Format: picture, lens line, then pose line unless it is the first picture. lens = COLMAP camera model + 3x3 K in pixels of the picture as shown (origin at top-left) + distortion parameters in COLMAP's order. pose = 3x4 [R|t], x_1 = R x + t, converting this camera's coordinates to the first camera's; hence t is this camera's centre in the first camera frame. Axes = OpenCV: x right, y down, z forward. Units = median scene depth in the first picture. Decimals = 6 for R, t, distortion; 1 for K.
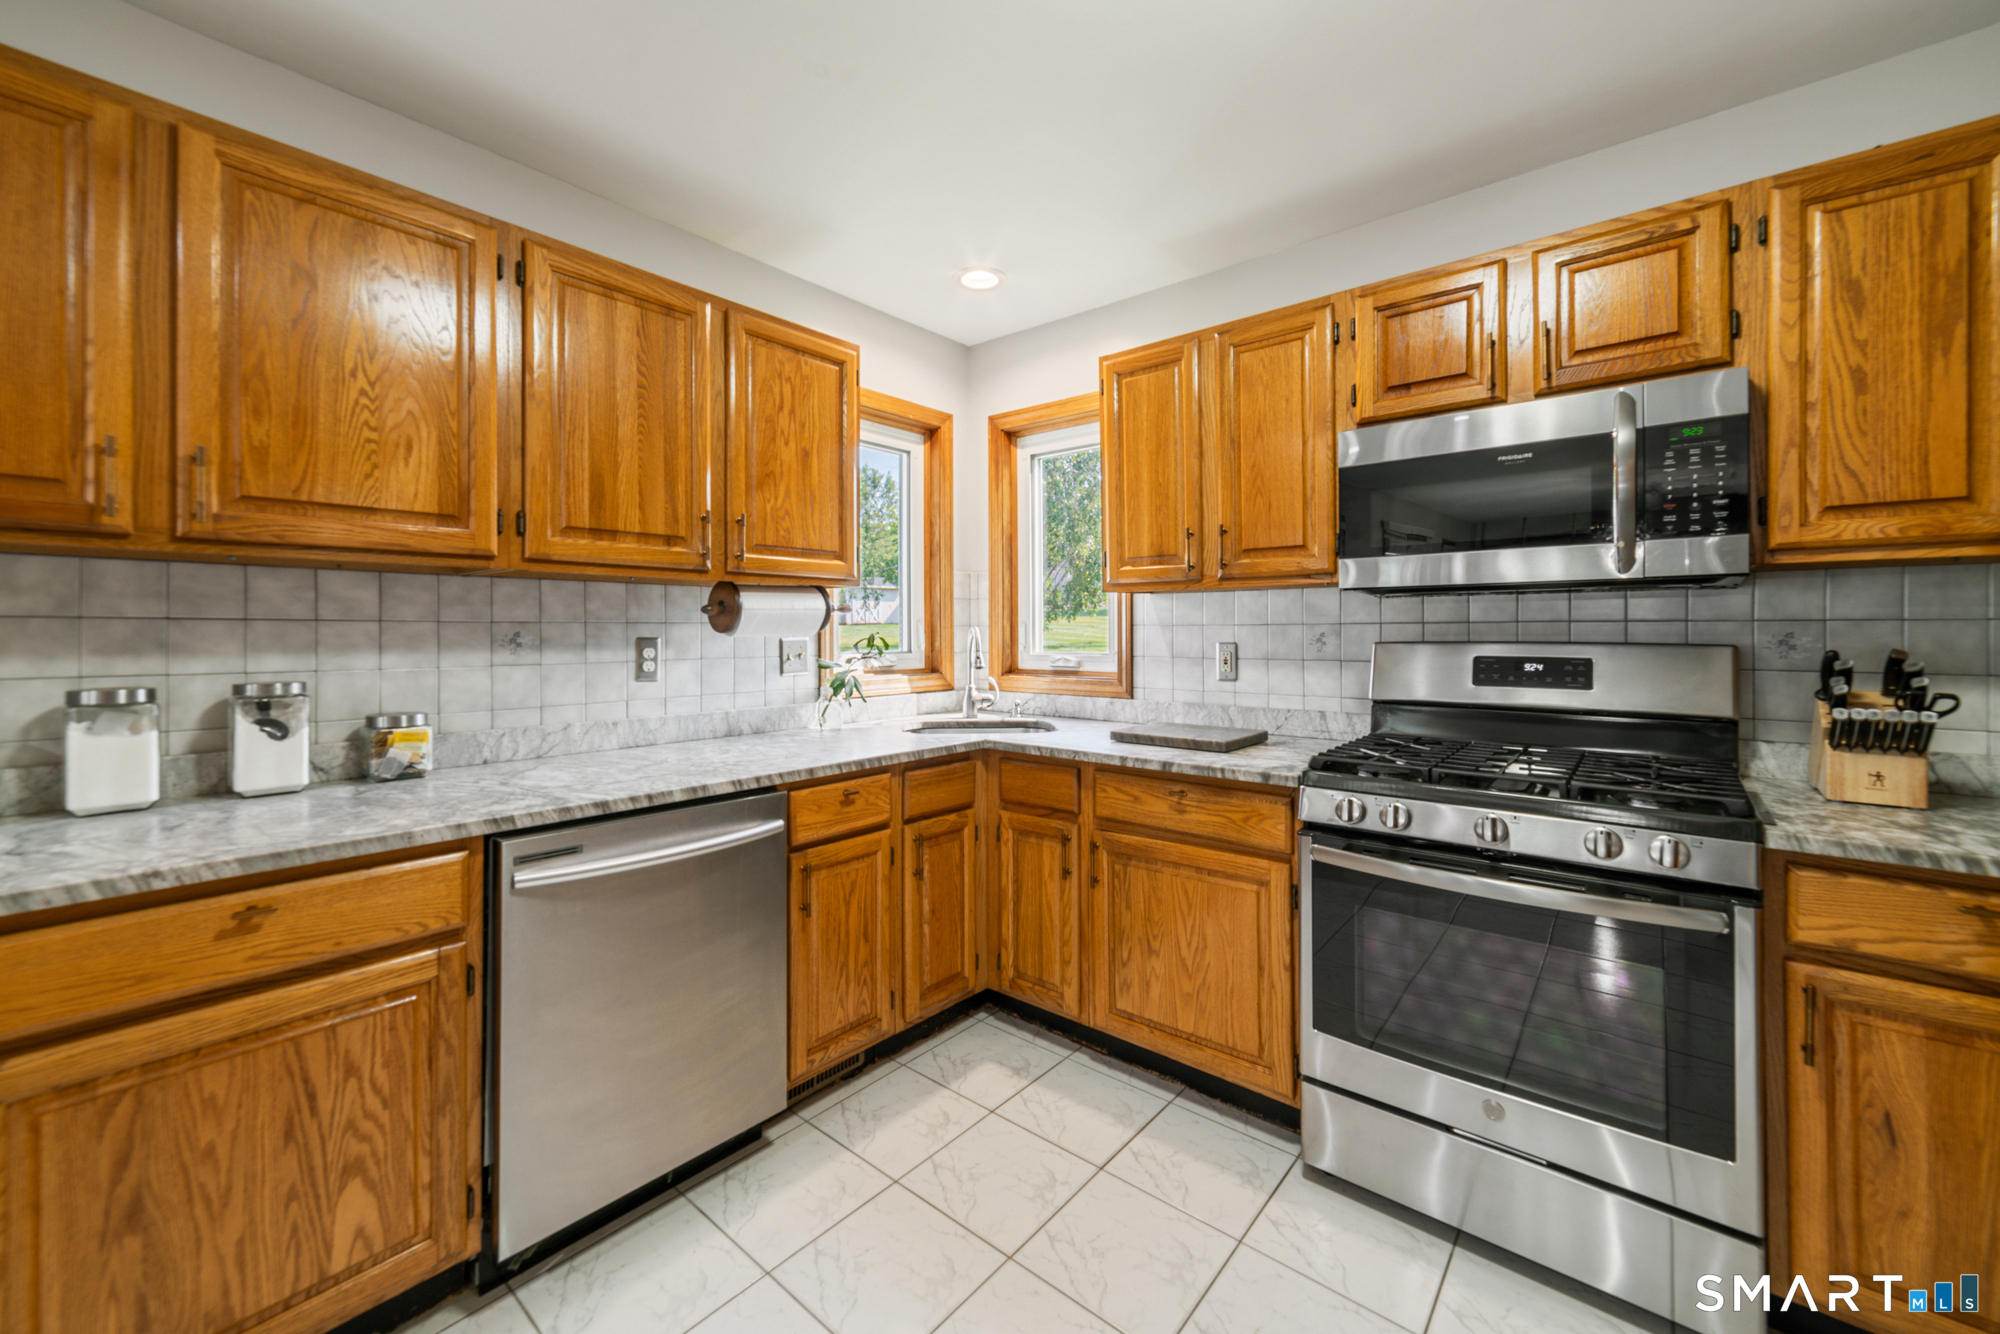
lens RADIAL K [[782.4, 0, 989.1], [0, 782.4, 623.0], [0, 0, 1]] dist [0.000648, 0.000713]
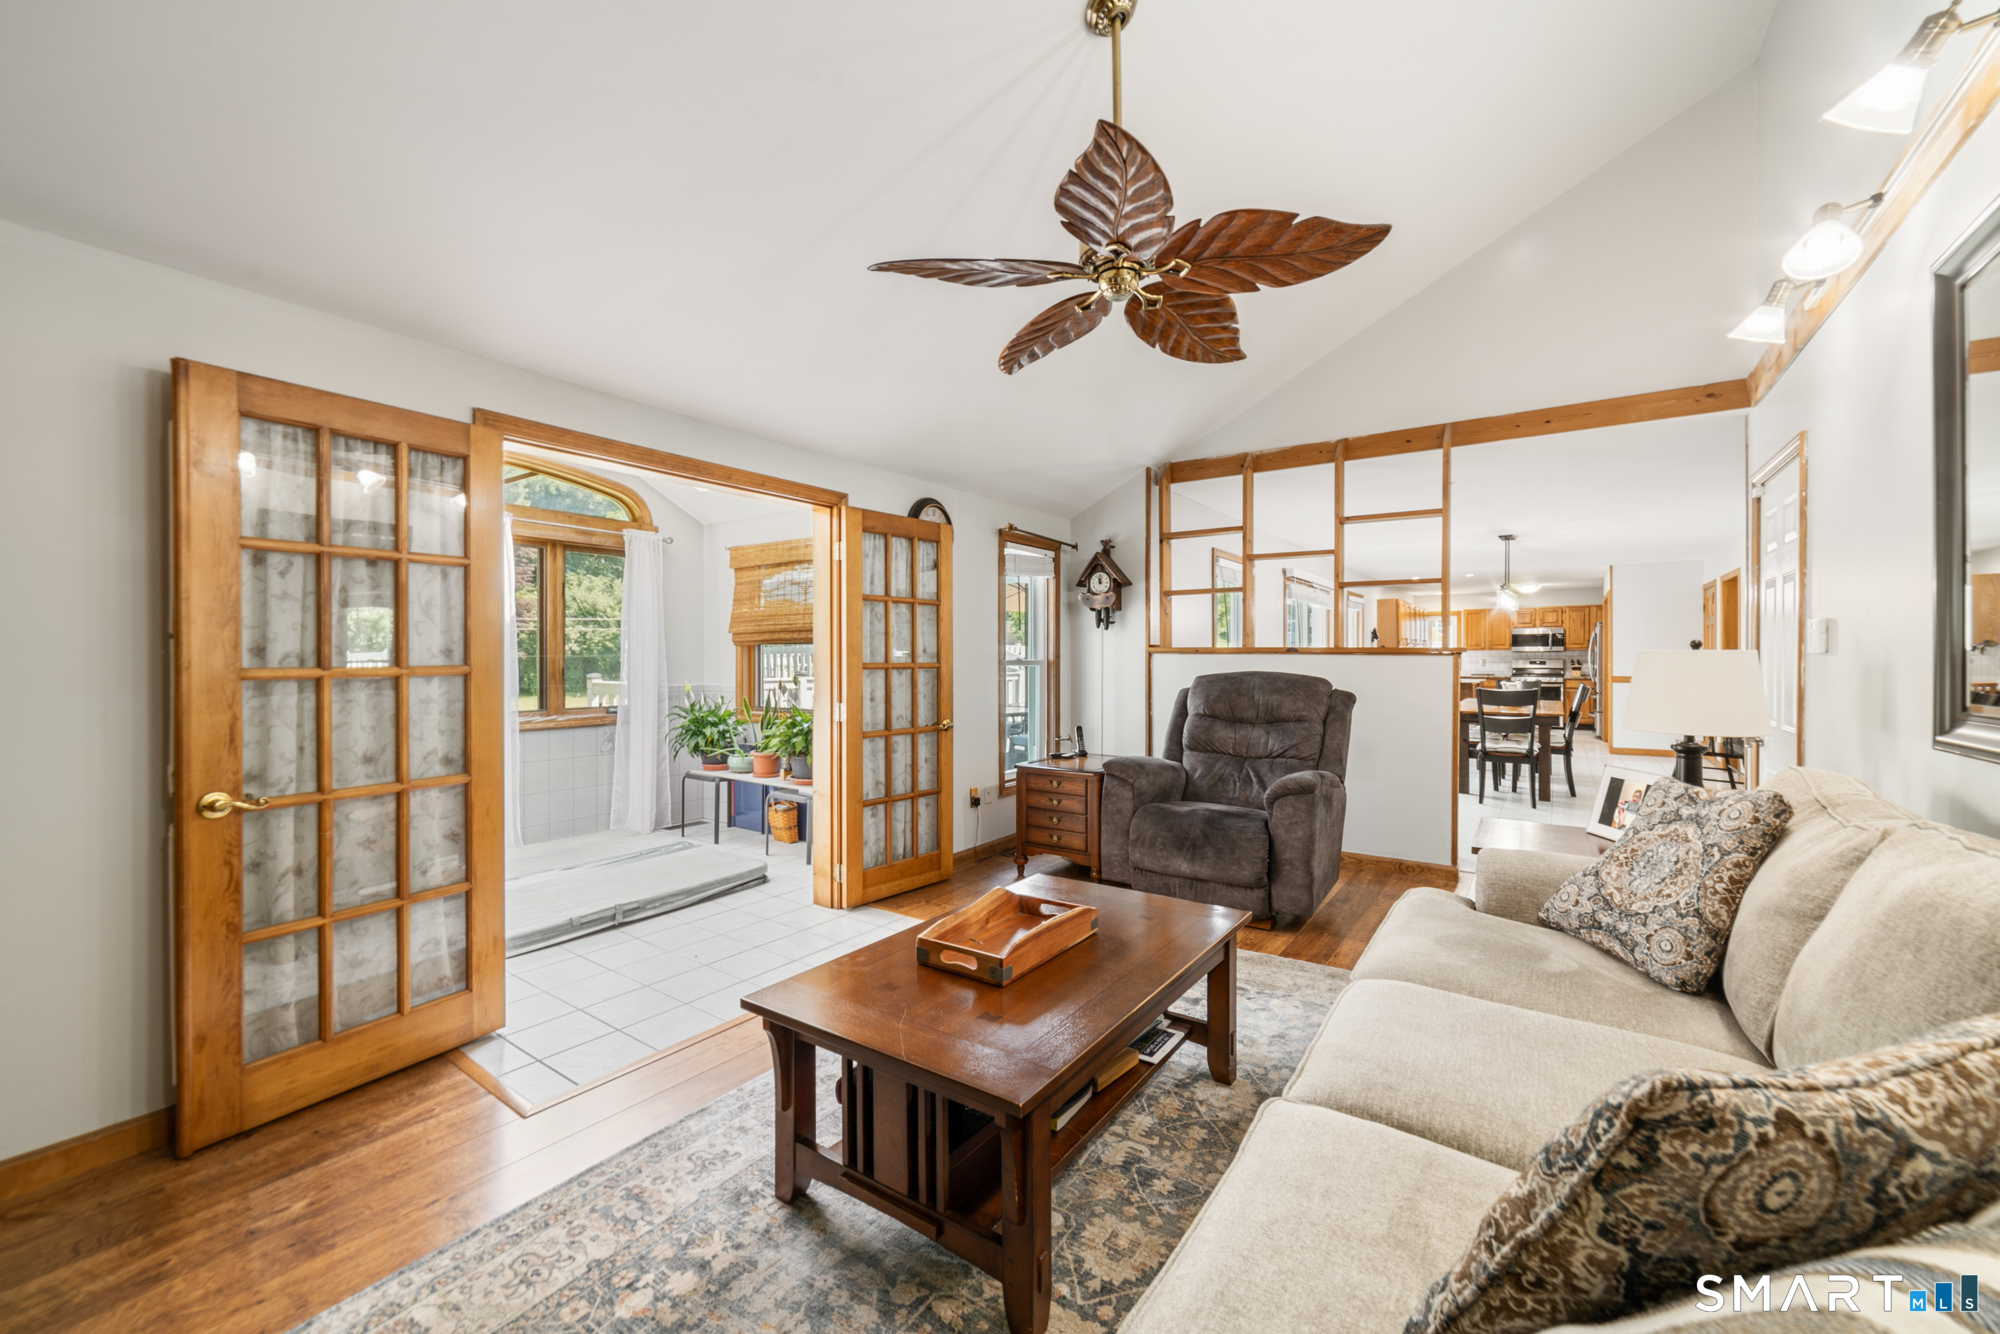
lens RADIAL K [[782.4, 0, 998.1], [0, 782.4, 660.4], [0, 0, 1]] dist [0.000648, 0.000713]
pose [[0.995656, 0.000395, 0.093108, -4.877567], [-0.000849, 0.999988, 0.004835, 0.008777], [-0.093105, -0.004893, 0.995644, -5.656491]]
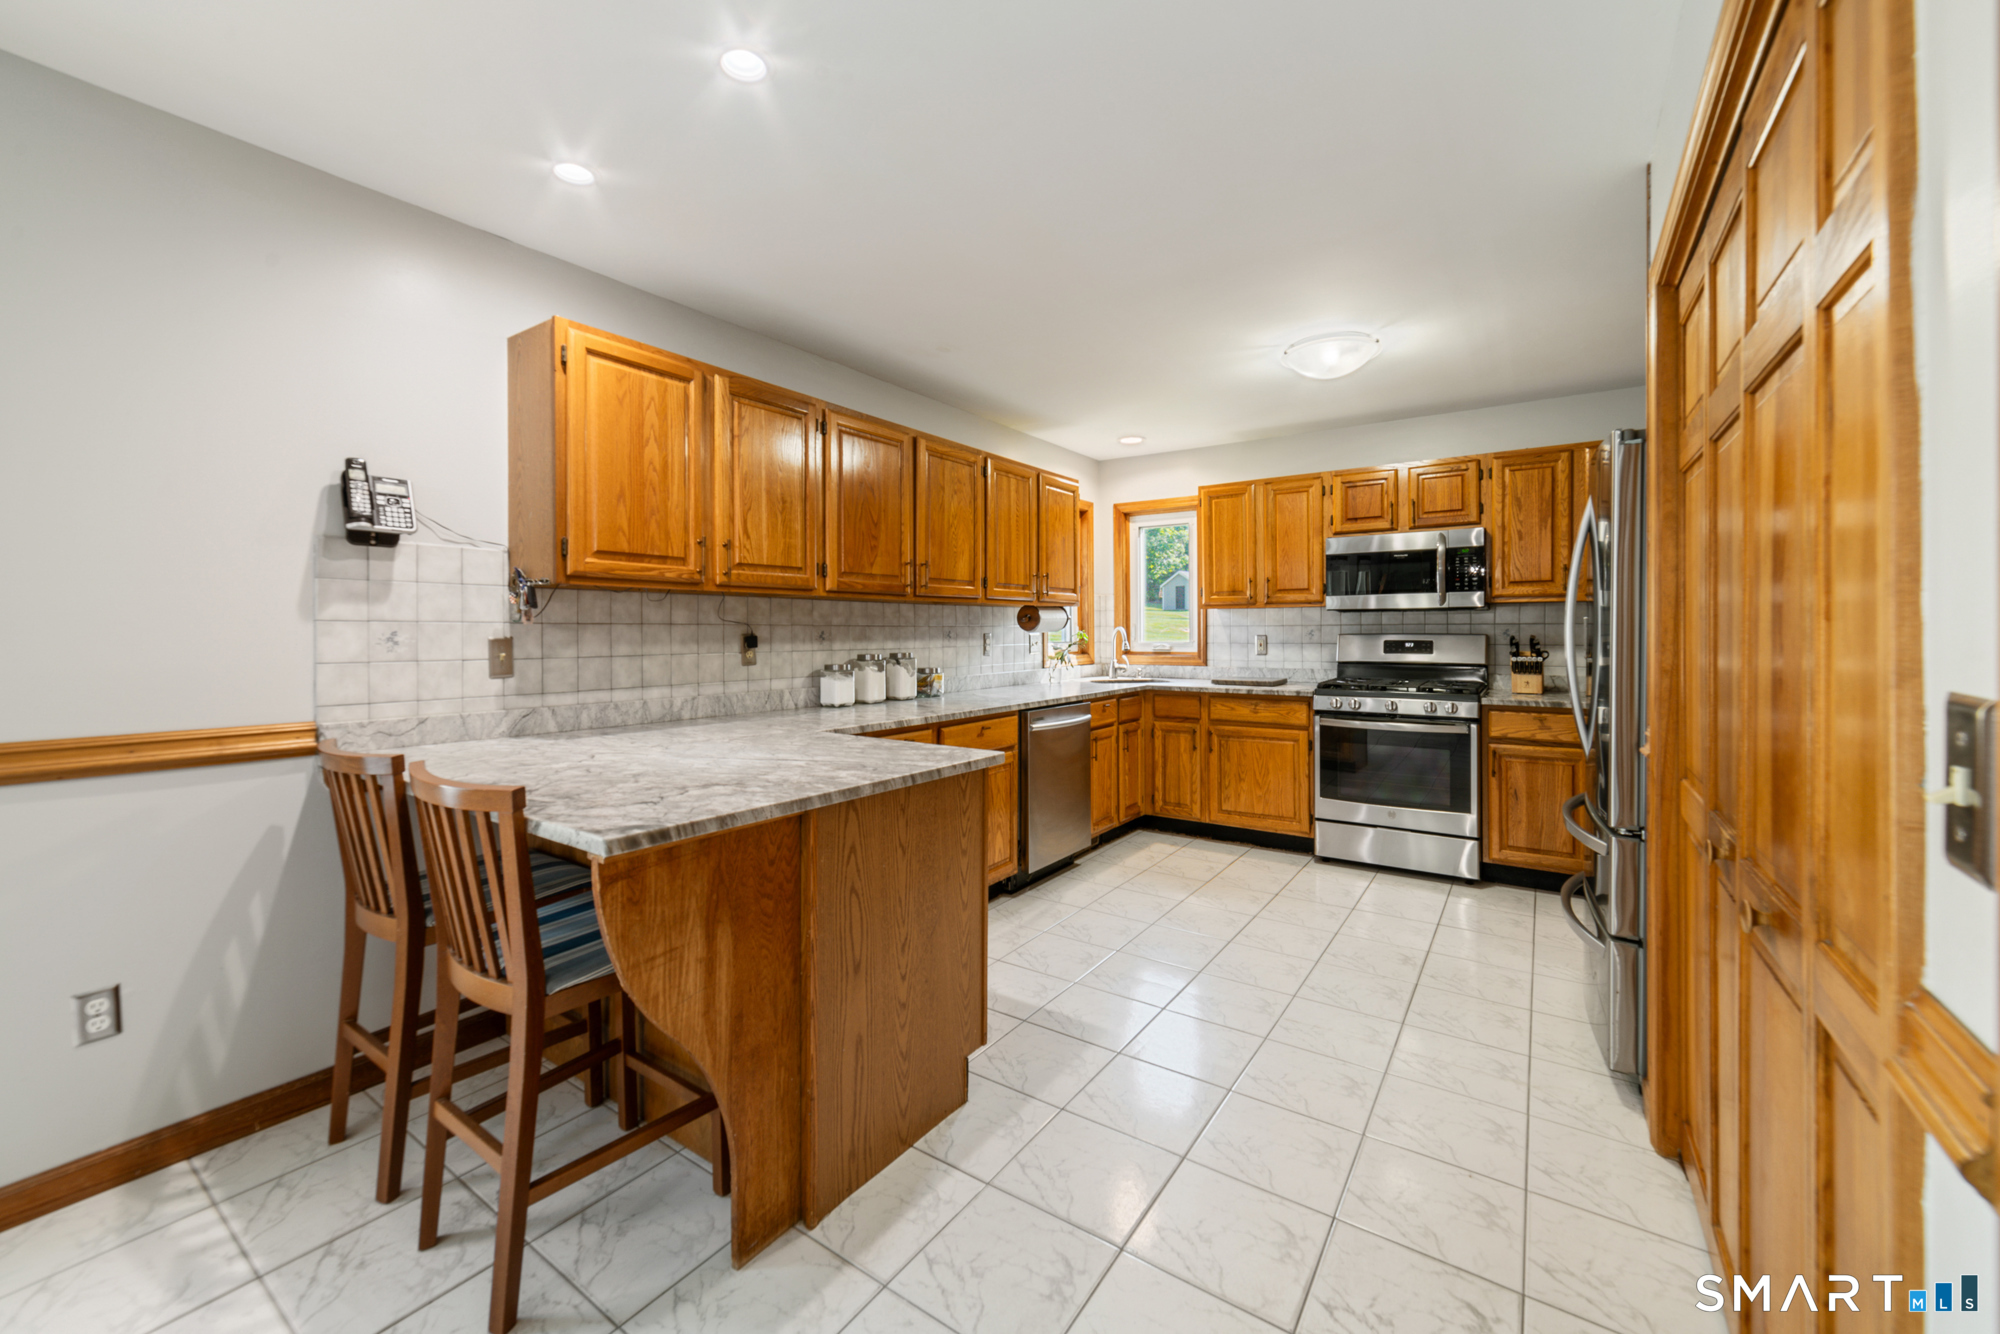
lens RADIAL K [[782.4, 0, 995.9], [0, 782.4, 627.1], [0, 0, 1]] dist [0.000648, 0.000713]
pose [[0.994458, -0.003786, 0.105064, -0.715116], [0.002899, 0.999959, 0.008594, -0.016536], [-0.105092, -0.008242, 0.994428, -1.103074]]
